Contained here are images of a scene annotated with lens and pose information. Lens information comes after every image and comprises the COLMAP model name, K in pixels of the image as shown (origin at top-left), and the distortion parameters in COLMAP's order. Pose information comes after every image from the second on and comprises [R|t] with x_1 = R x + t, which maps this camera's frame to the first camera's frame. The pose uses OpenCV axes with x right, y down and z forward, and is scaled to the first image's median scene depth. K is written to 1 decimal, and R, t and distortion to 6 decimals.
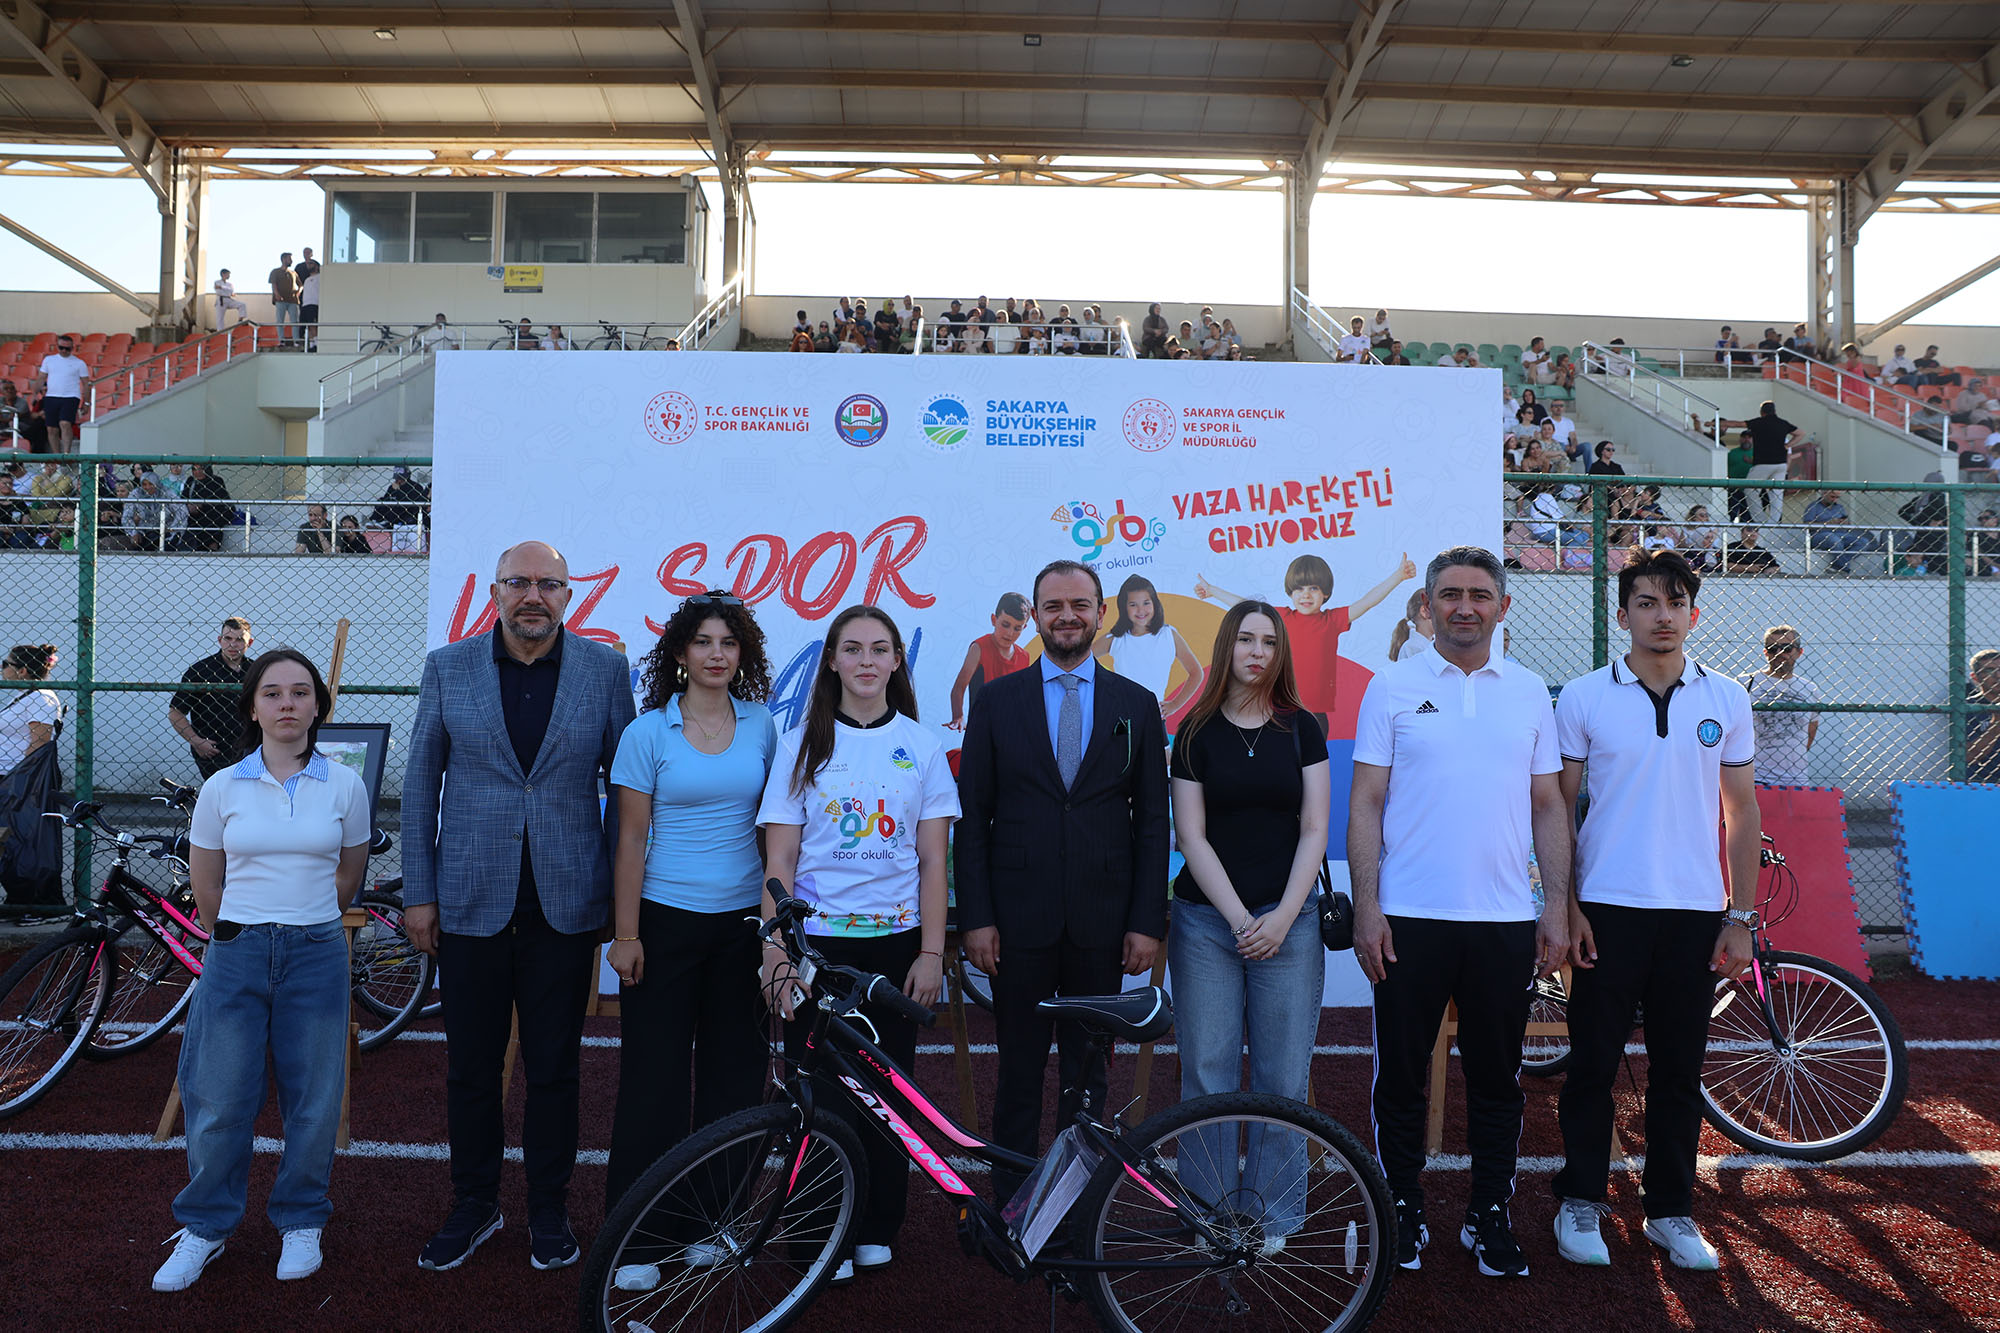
lens RADIAL K [[1390.8, 0, 1000.0], [0, 1390.8, 666.5], [0, 0, 1]] dist [-0.034482, 0.001386]
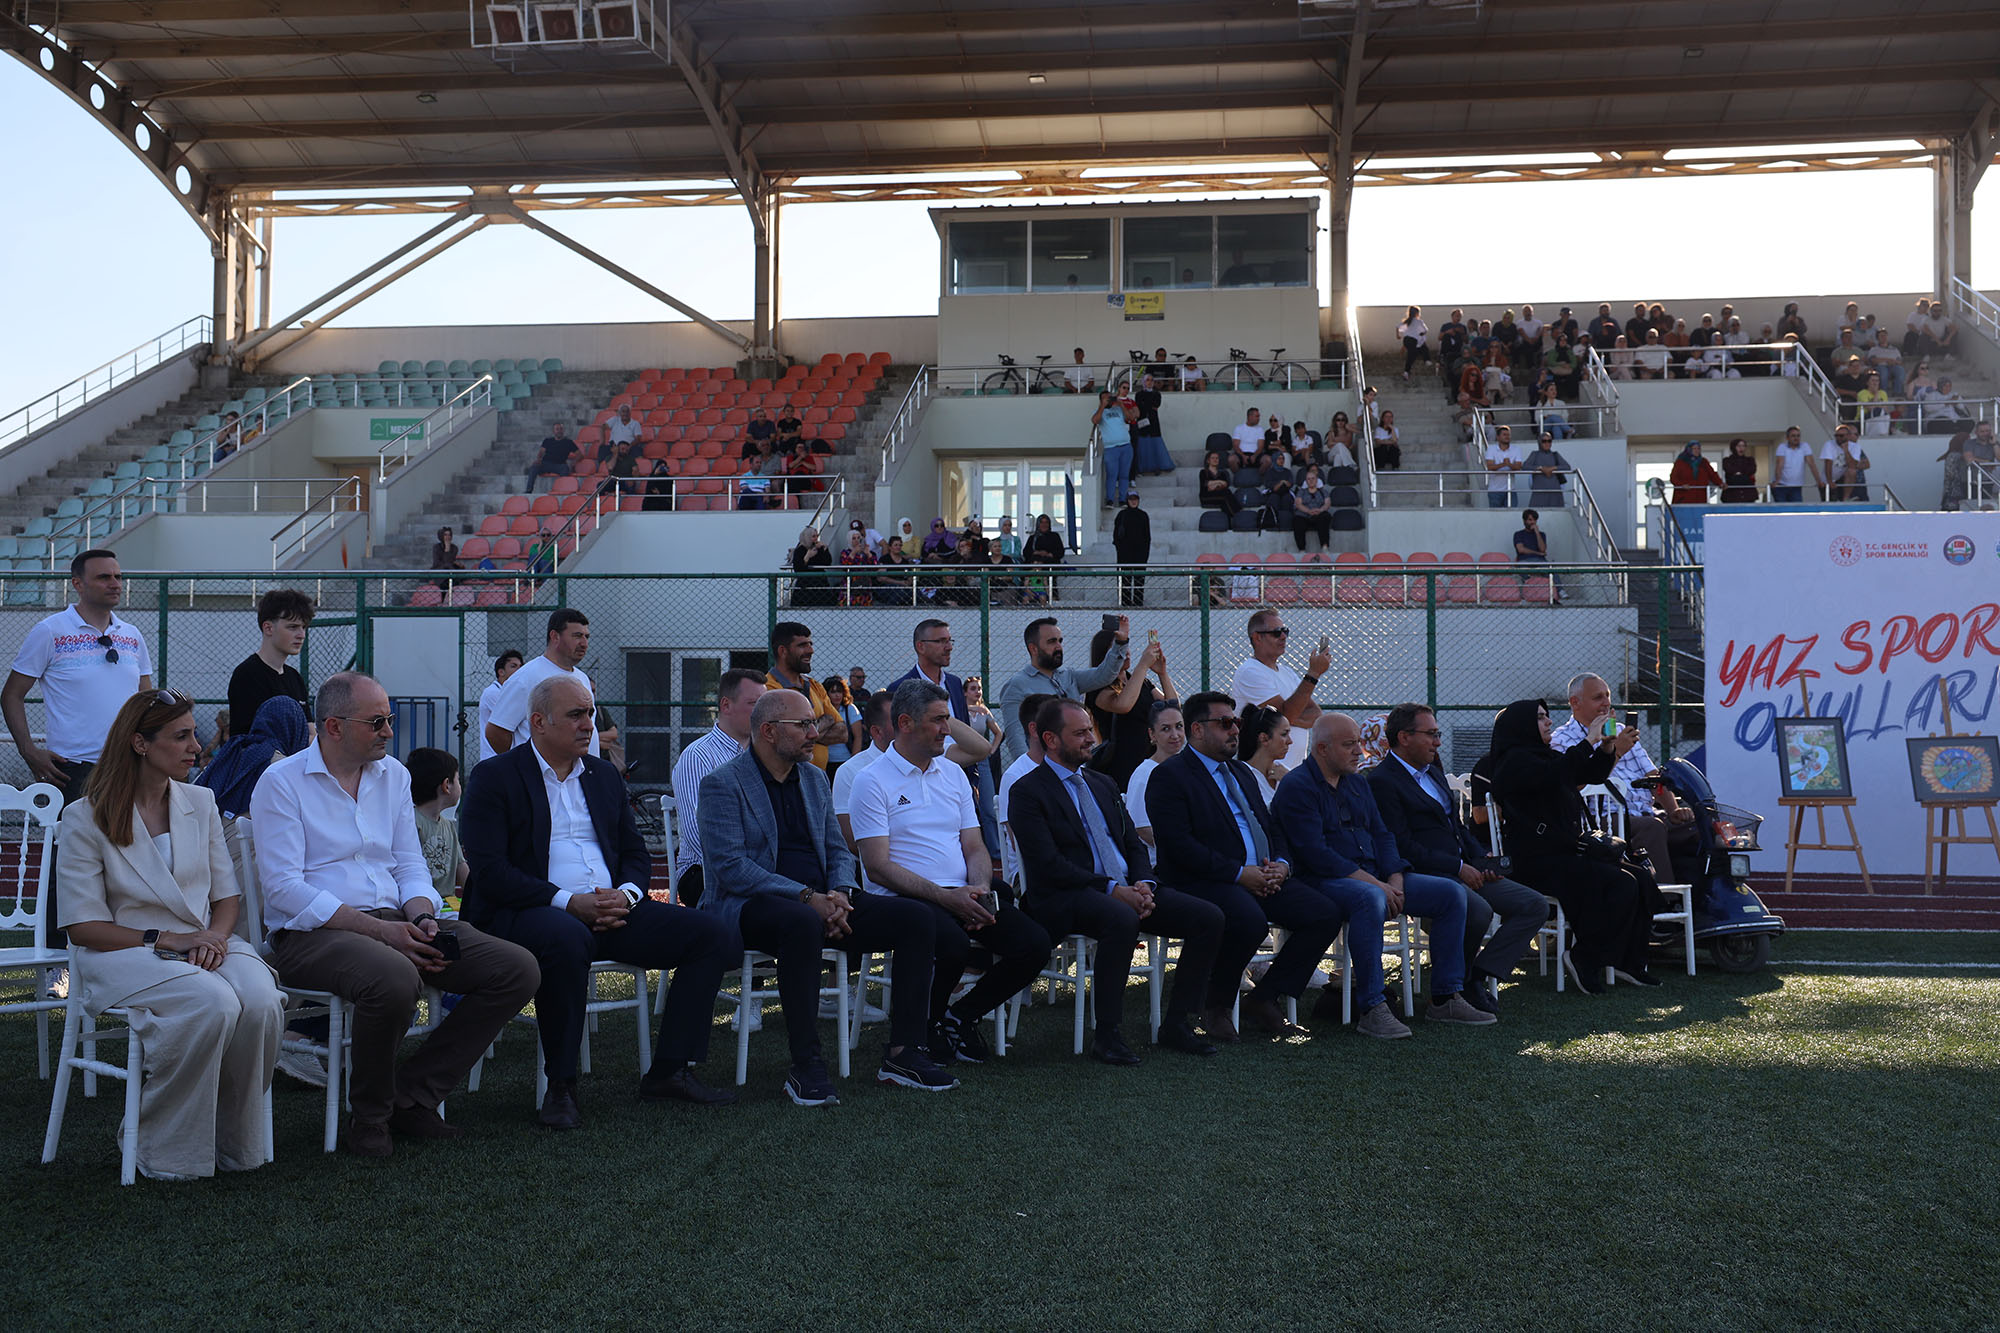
lens RADIAL K [[1995.0, 0, 999.4], [0, 1995.0, 706.5], [0, 0, 1]] dist [0.001688, 0.118813]
pose [[0.990913, -0.009895, -0.134137, -0.254548], [0.011140, 0.999902, 0.008536, -0.003213], [0.134039, -0.009953, 0.990926, -0.448741]]
